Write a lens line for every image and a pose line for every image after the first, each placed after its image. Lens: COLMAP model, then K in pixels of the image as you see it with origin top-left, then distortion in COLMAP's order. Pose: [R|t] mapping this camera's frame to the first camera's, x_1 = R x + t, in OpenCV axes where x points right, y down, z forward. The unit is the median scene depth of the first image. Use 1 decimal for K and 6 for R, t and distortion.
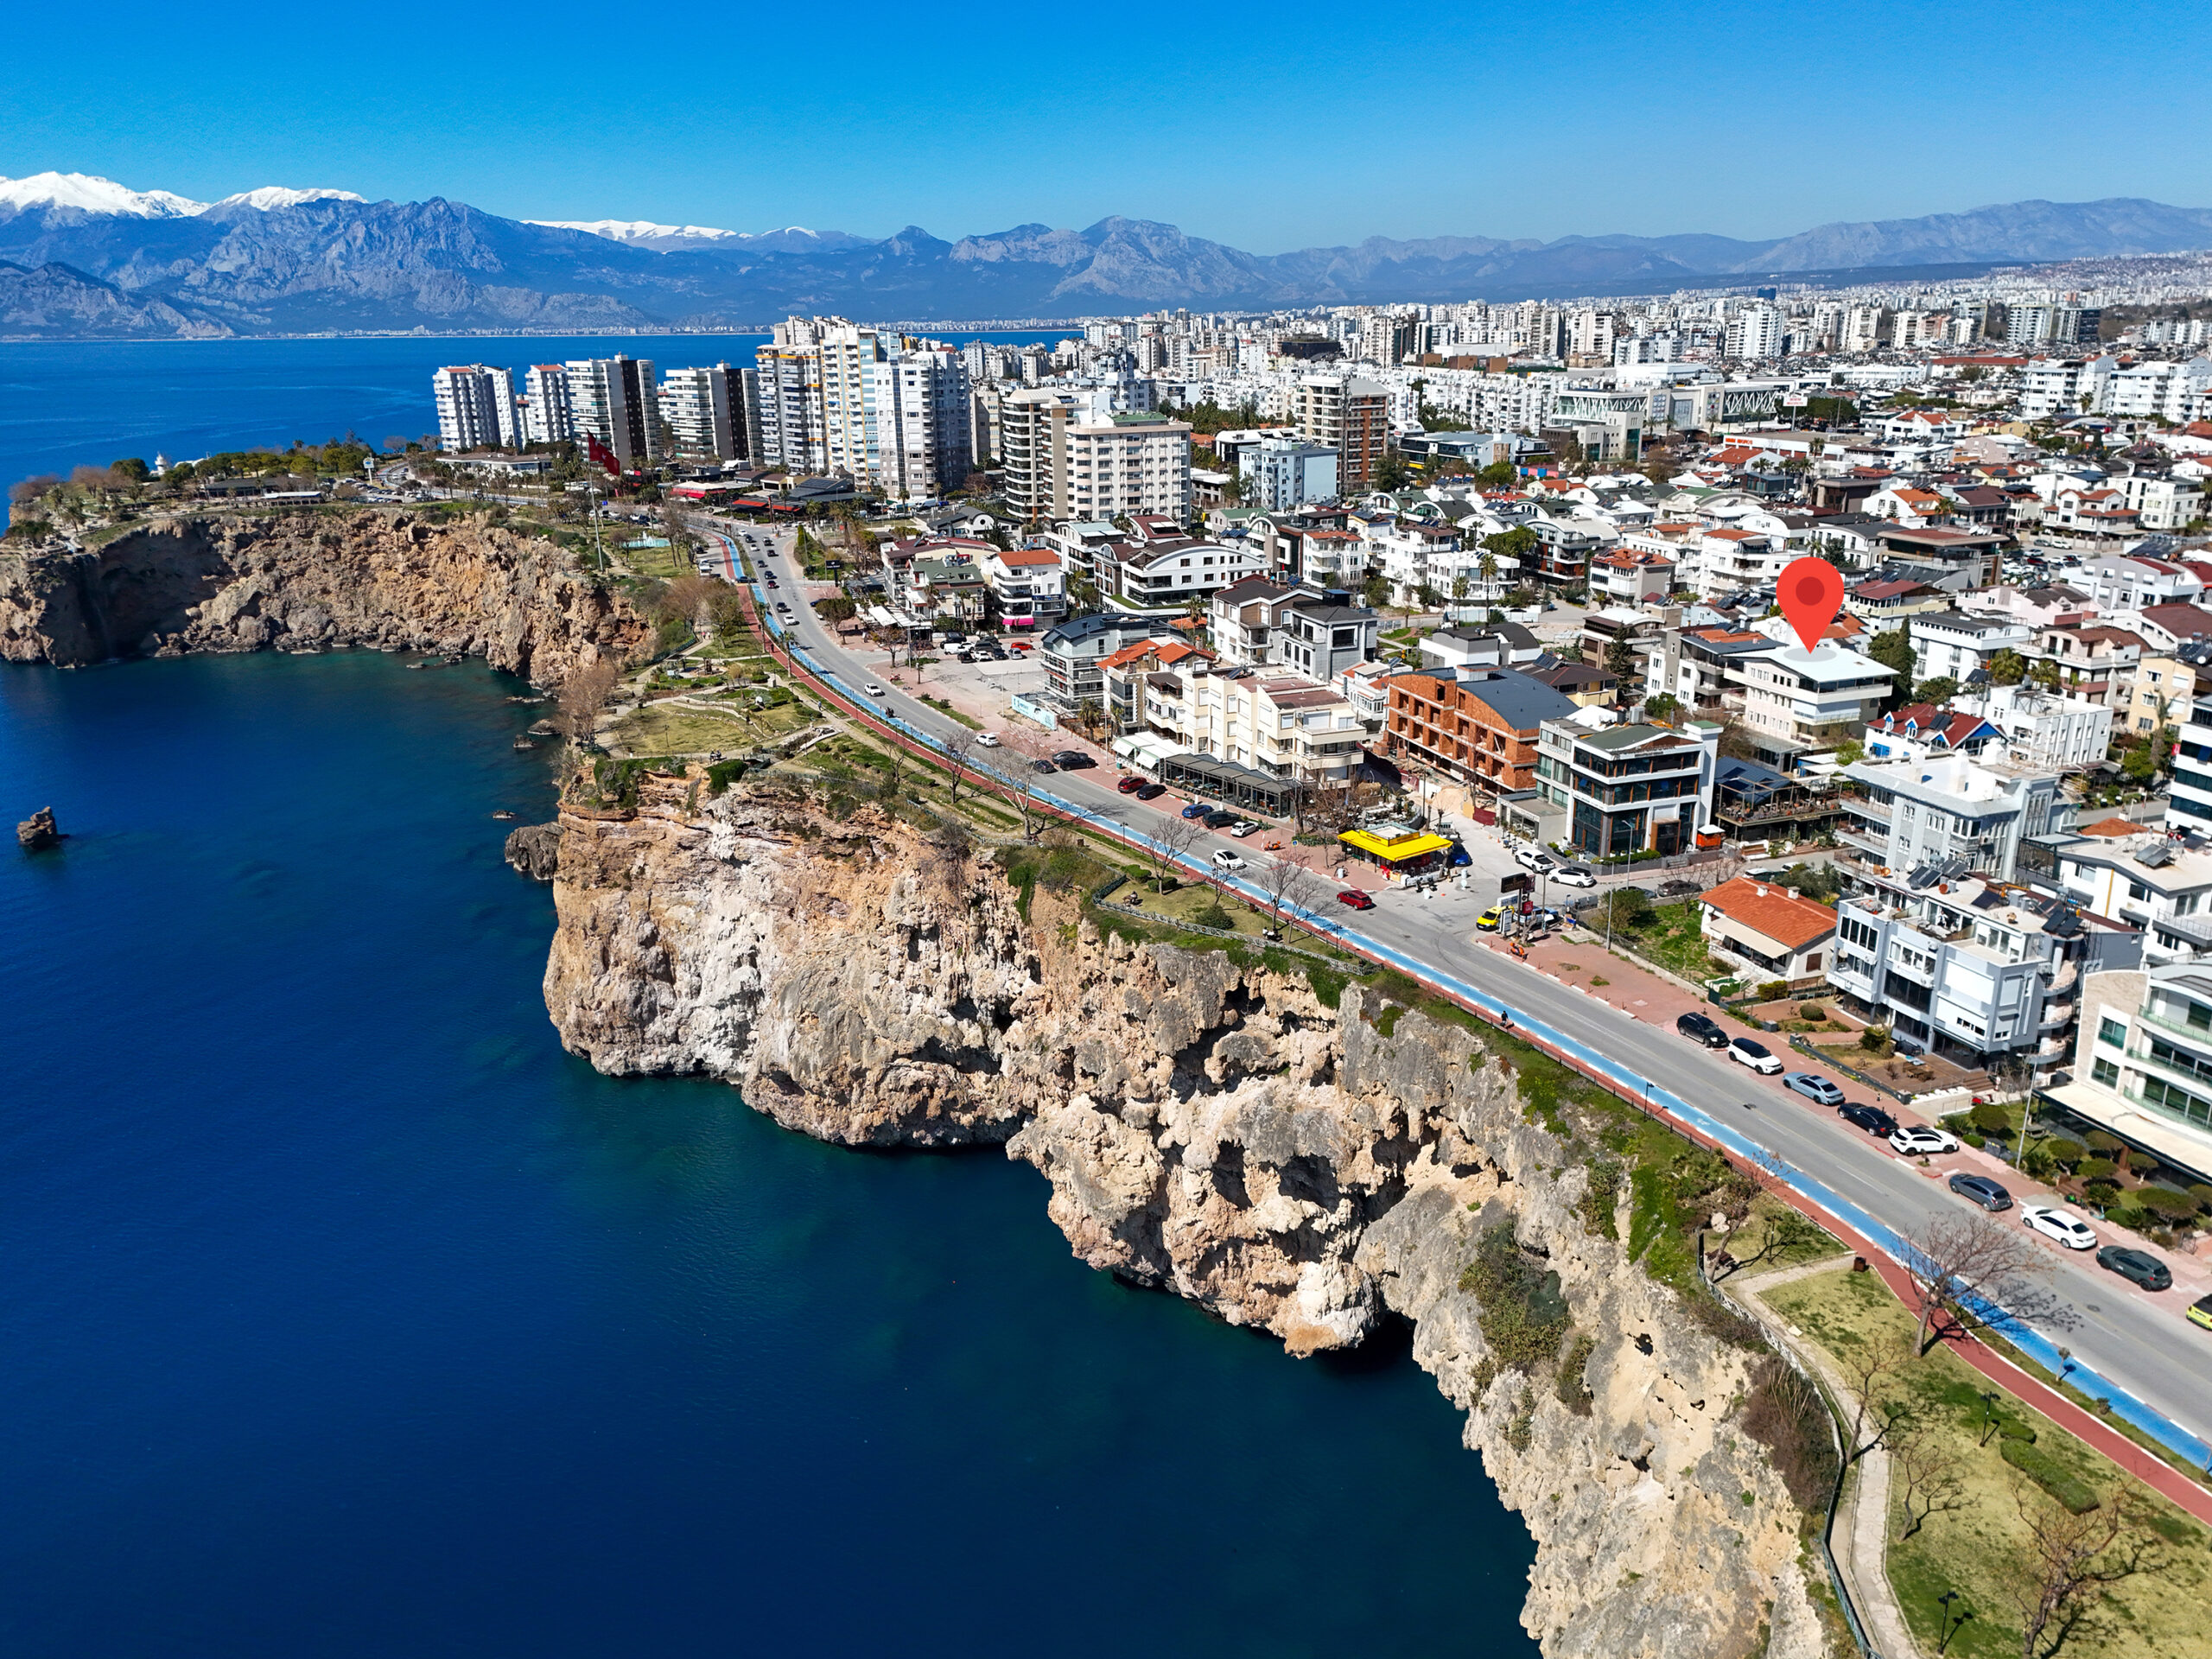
lens RADIAL K [[1623.0, 0, 1106.0], [0, 1623.0, 829.5], [0, 0, 1]] dist [0.072859, -0.064626]
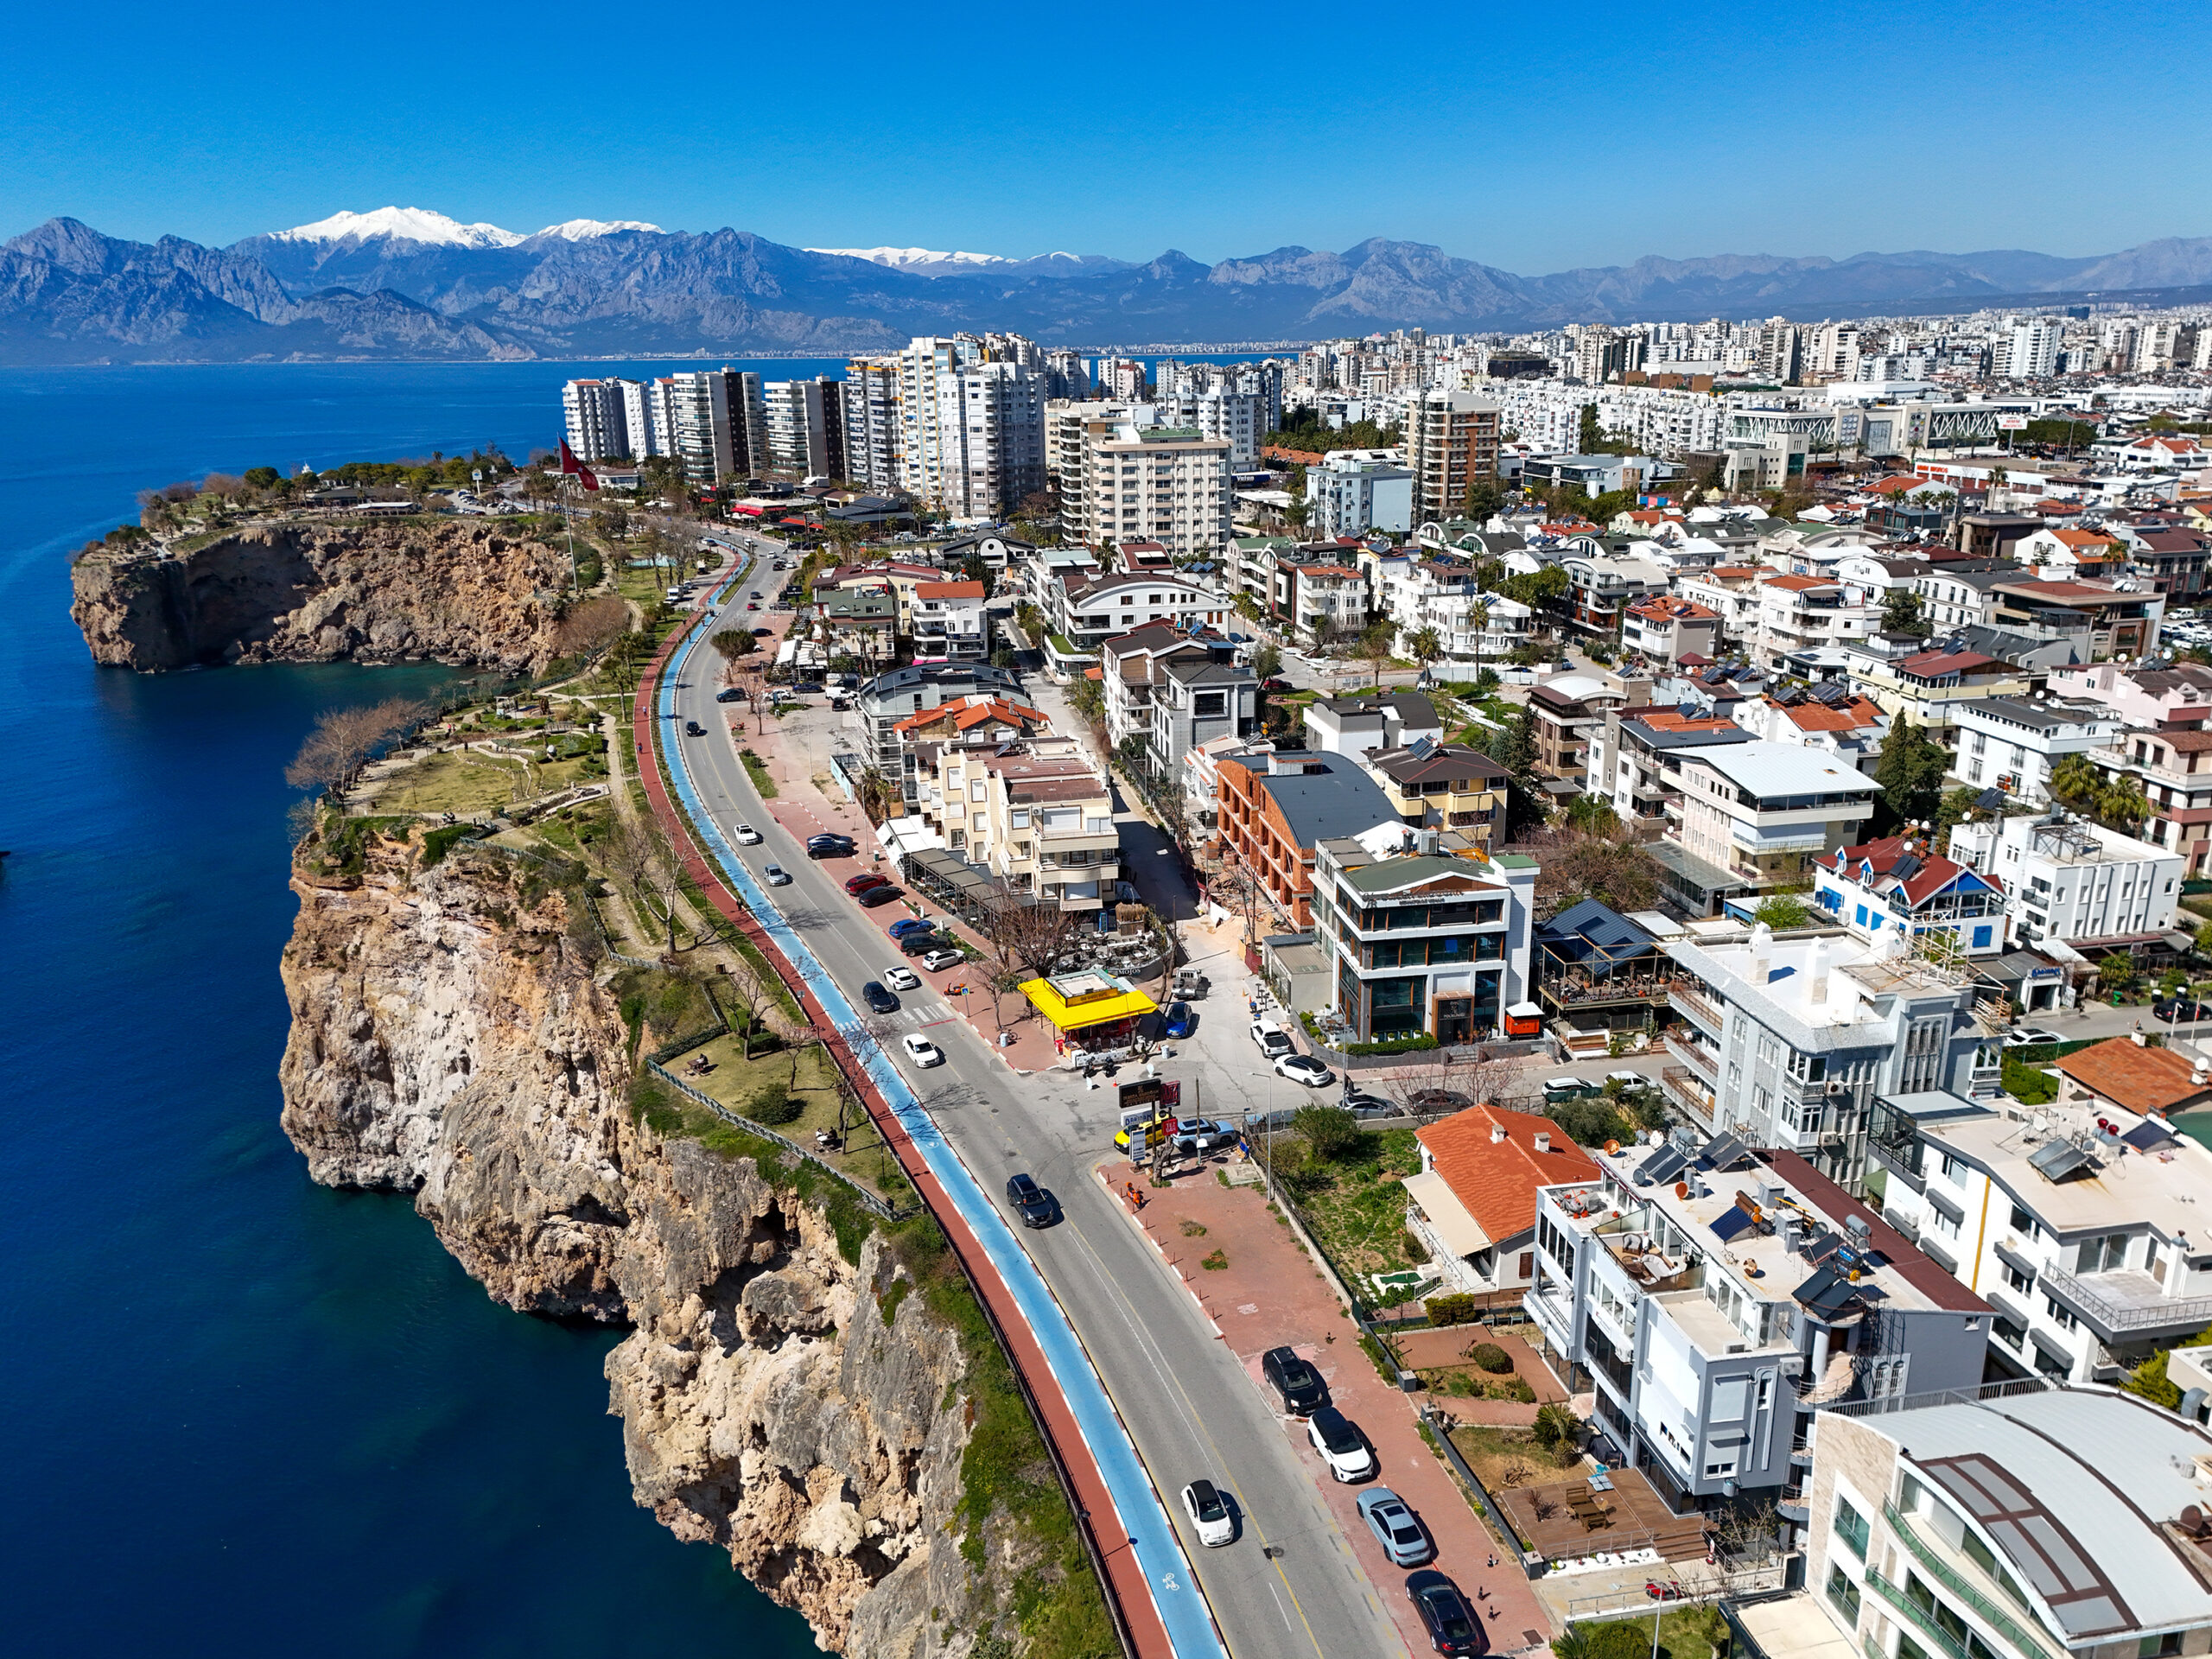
lens RADIAL K [[1623.0, 0, 1106.0], [0, 1623.0, 829.5], [0, 0, 1]] dist [0.072859, -0.064626]
pose [[0.988630, 0.045013, -0.143473, 0.152646], [-0.046796, 0.998863, -0.009080, -0.033334], [0.142901, 0.015690, 0.989613, 0.146319]]
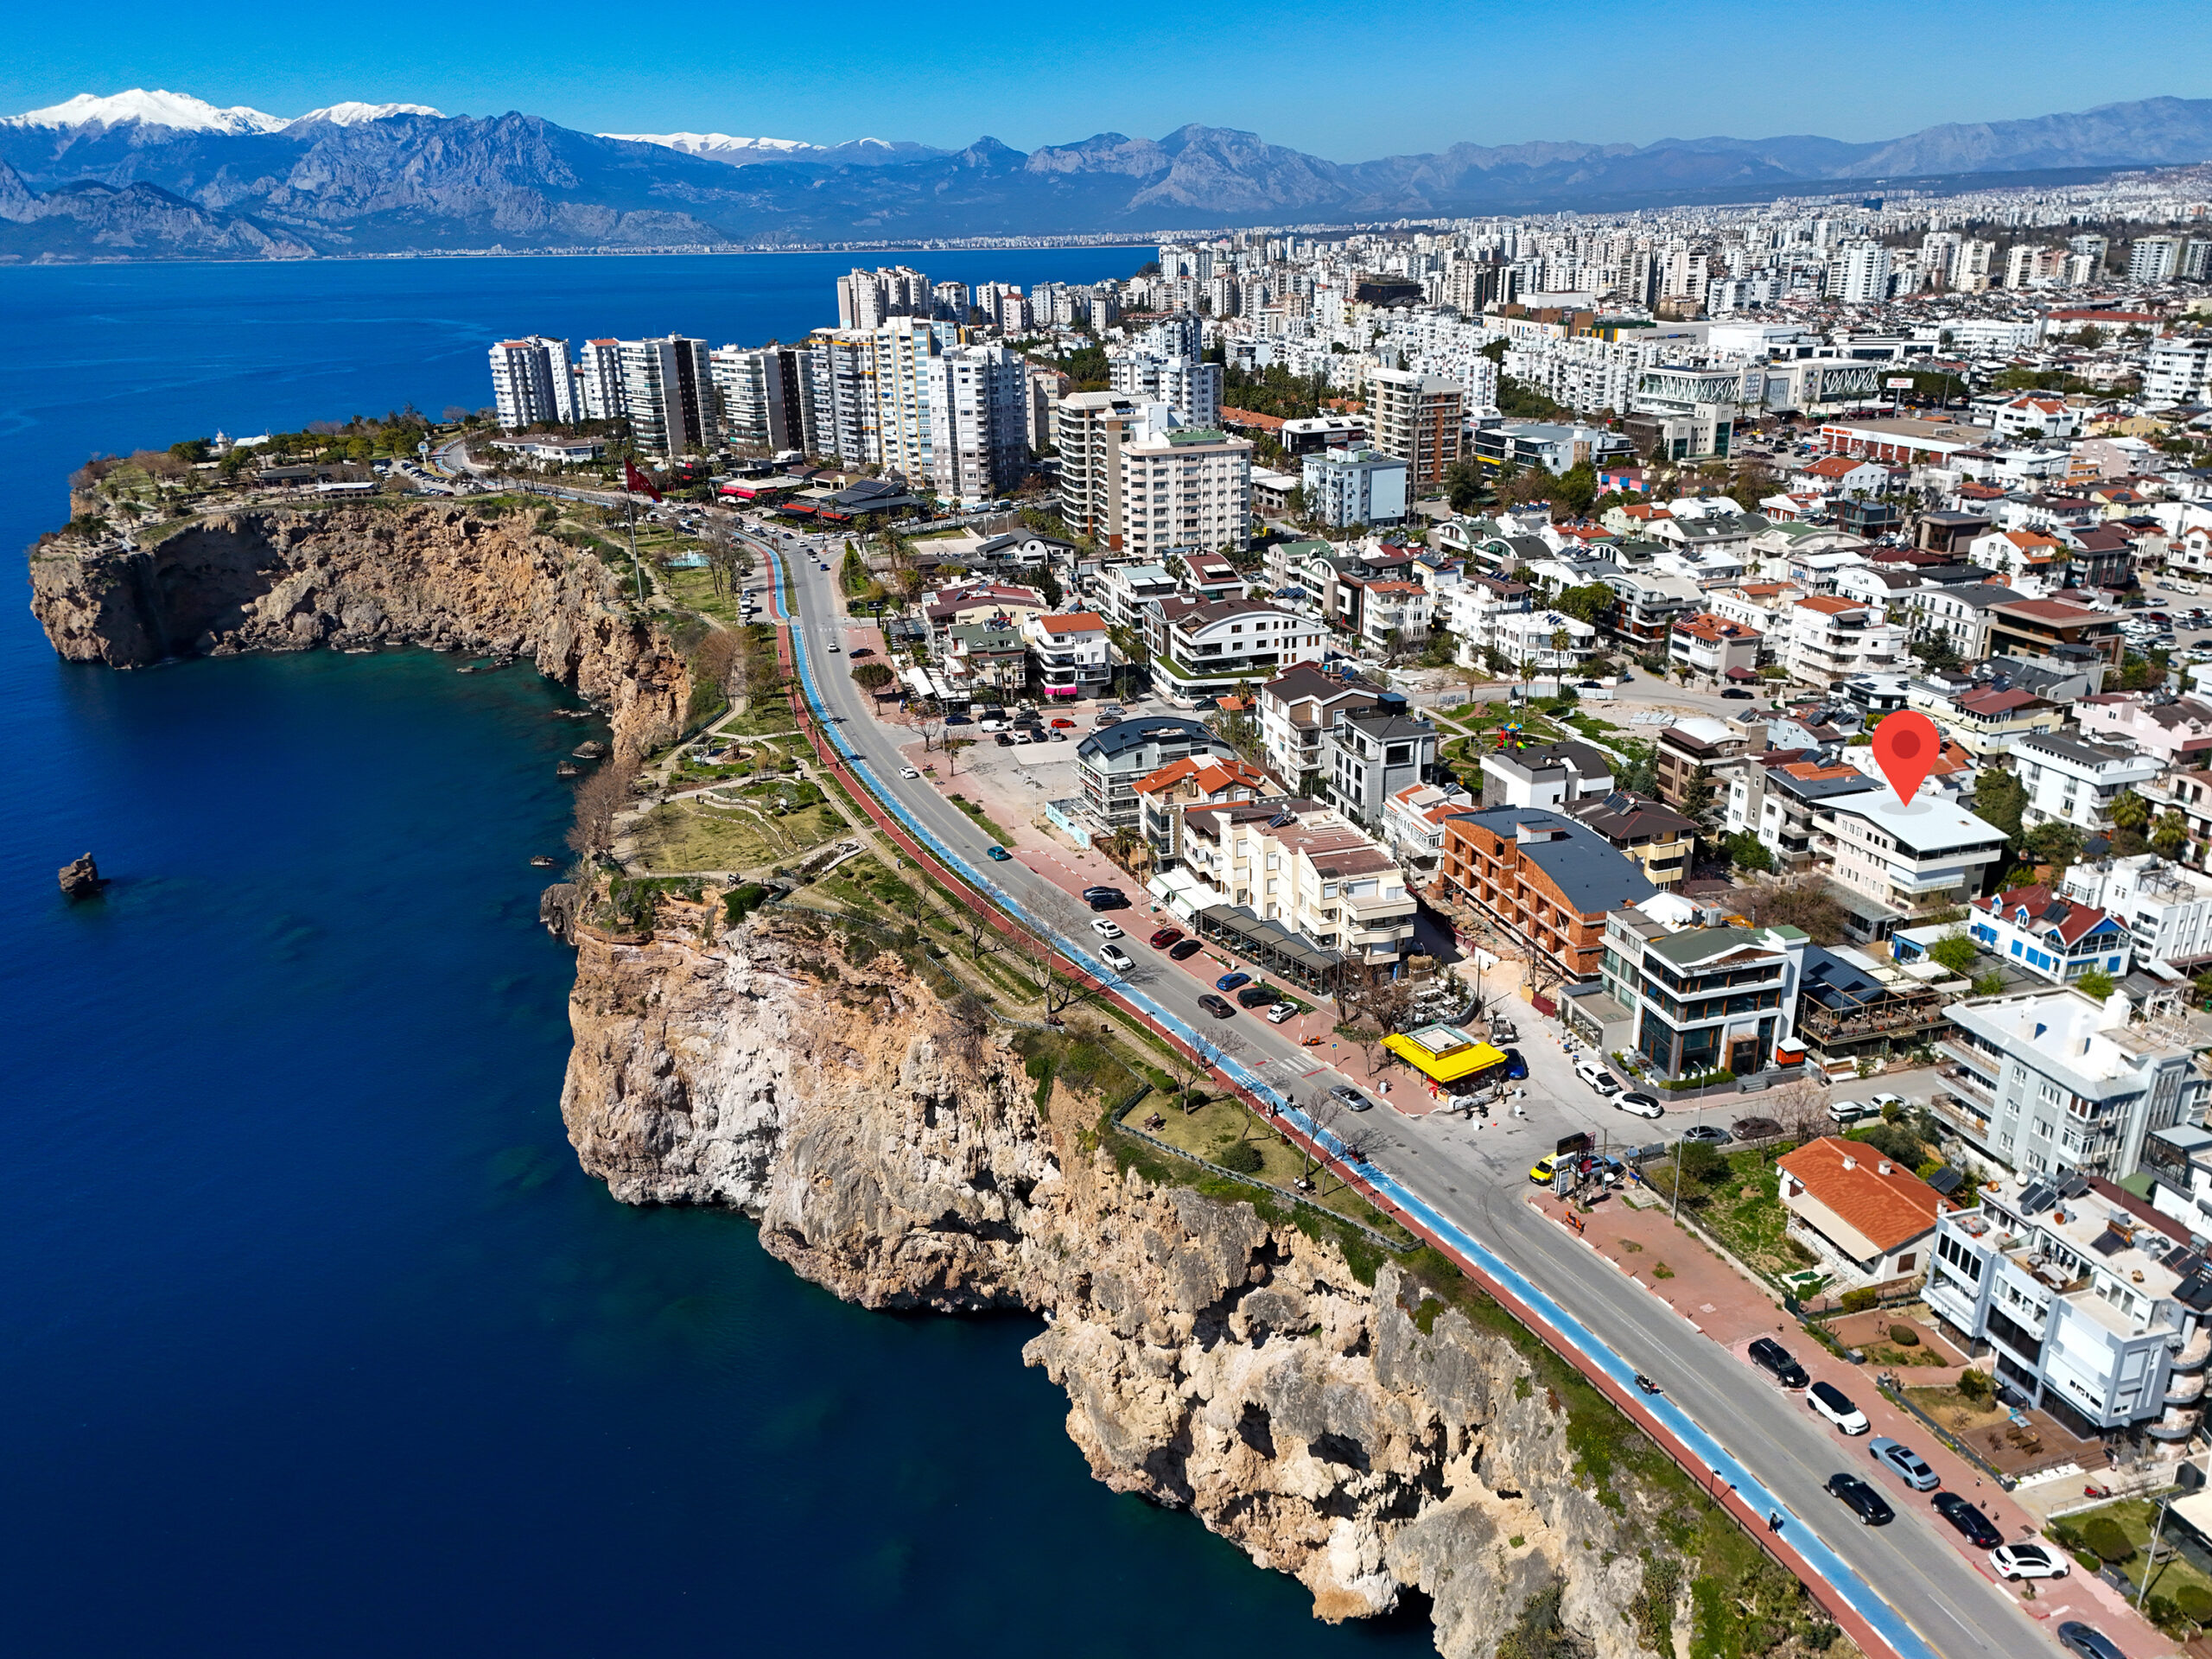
lens RADIAL K [[1623.0, 0, 1106.0], [0, 1623.0, 829.5], [0, 0, 1]] dist [0.072859, -0.064626]
pose [[0.998993, 0.009941, -0.043755, 0.013943], [-0.007823, 0.998802, 0.048304, -0.085163], [0.044183, -0.047913, 0.997874, 0.041195]]
